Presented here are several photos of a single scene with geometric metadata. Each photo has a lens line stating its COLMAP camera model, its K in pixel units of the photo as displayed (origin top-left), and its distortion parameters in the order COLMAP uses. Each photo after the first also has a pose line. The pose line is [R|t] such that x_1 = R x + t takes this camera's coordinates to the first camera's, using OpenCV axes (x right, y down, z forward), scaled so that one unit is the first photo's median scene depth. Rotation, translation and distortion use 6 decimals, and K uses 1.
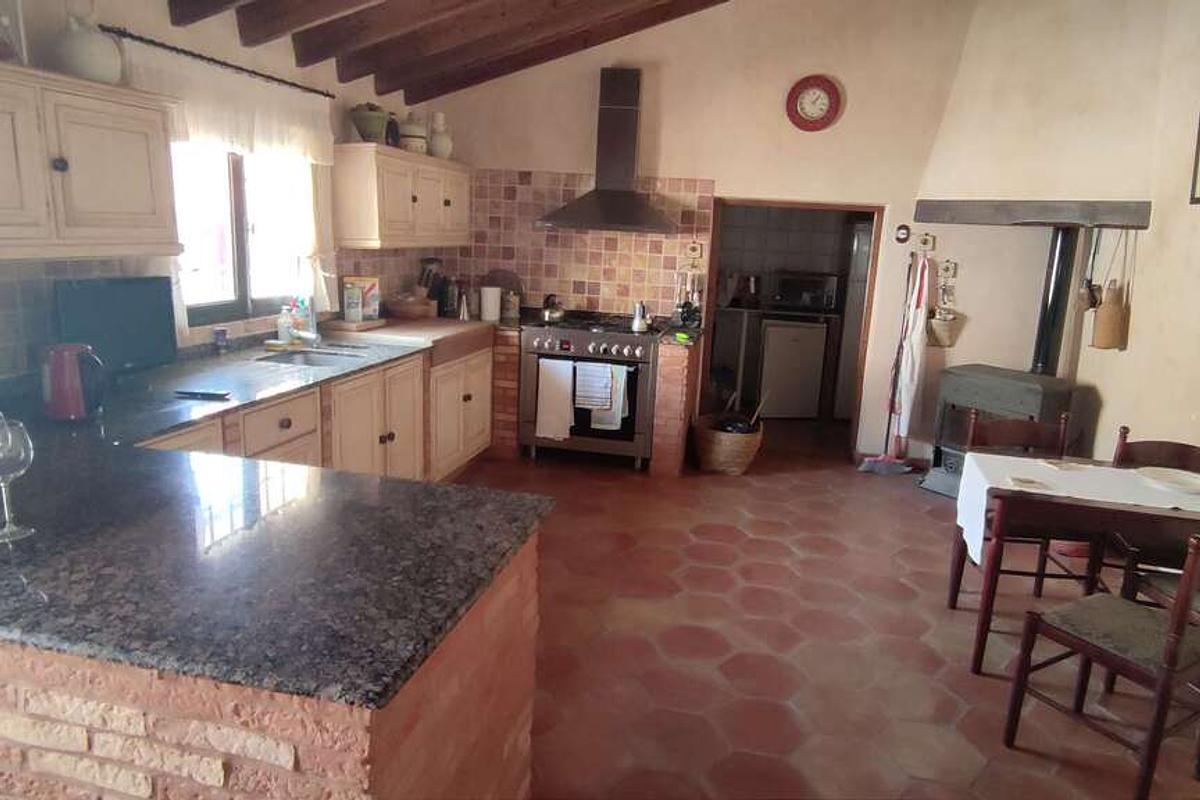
lens RADIAL K [[813.9, 0, 598.4], [0, 813.9, 402.5], [0, 0, 1]] dist [0.008756, -0.011912]
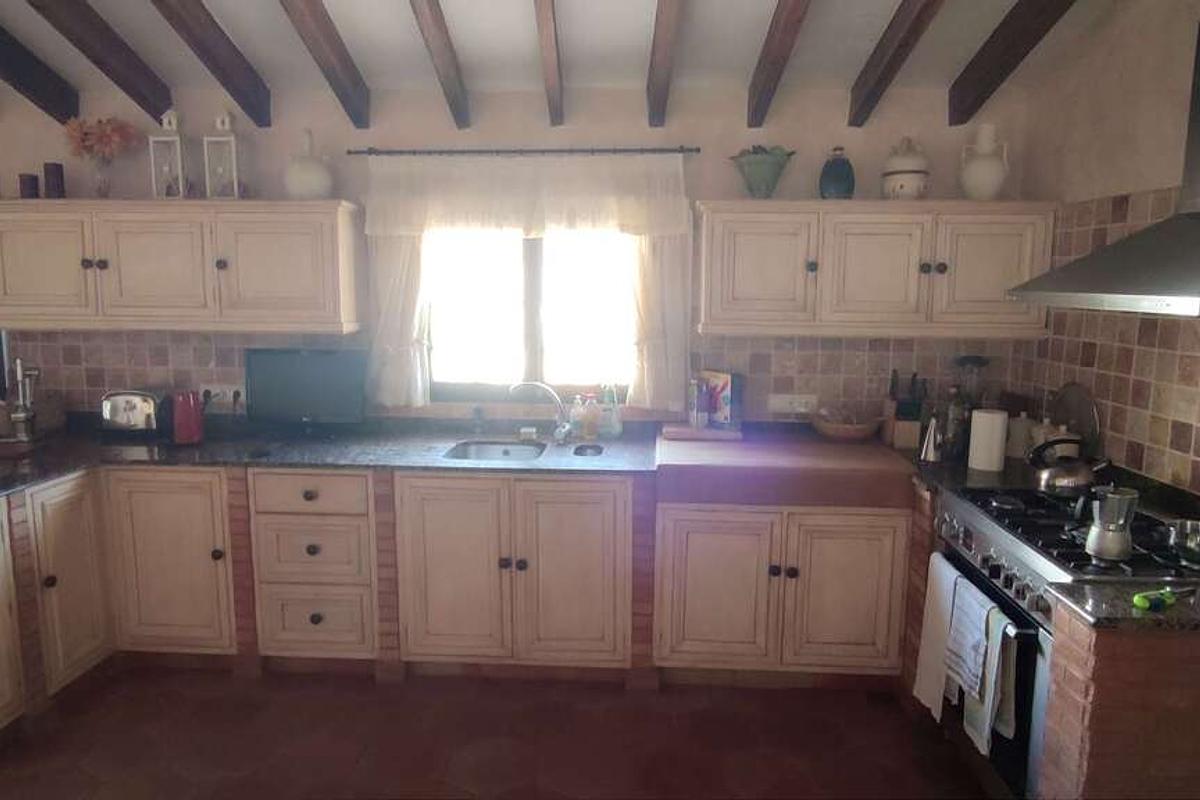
lens RADIAL K [[813.9, 0, 602.3], [0, 813.9, 398.5], [0, 0, 1]] dist [0.008756, -0.011912]
pose [[0.160788, 0.093309, -0.982568, 0.441502], [-0.205981, 0.976773, 0.059052, -0.150879], [0.965256, 0.192896, 0.176273, 0.754865]]
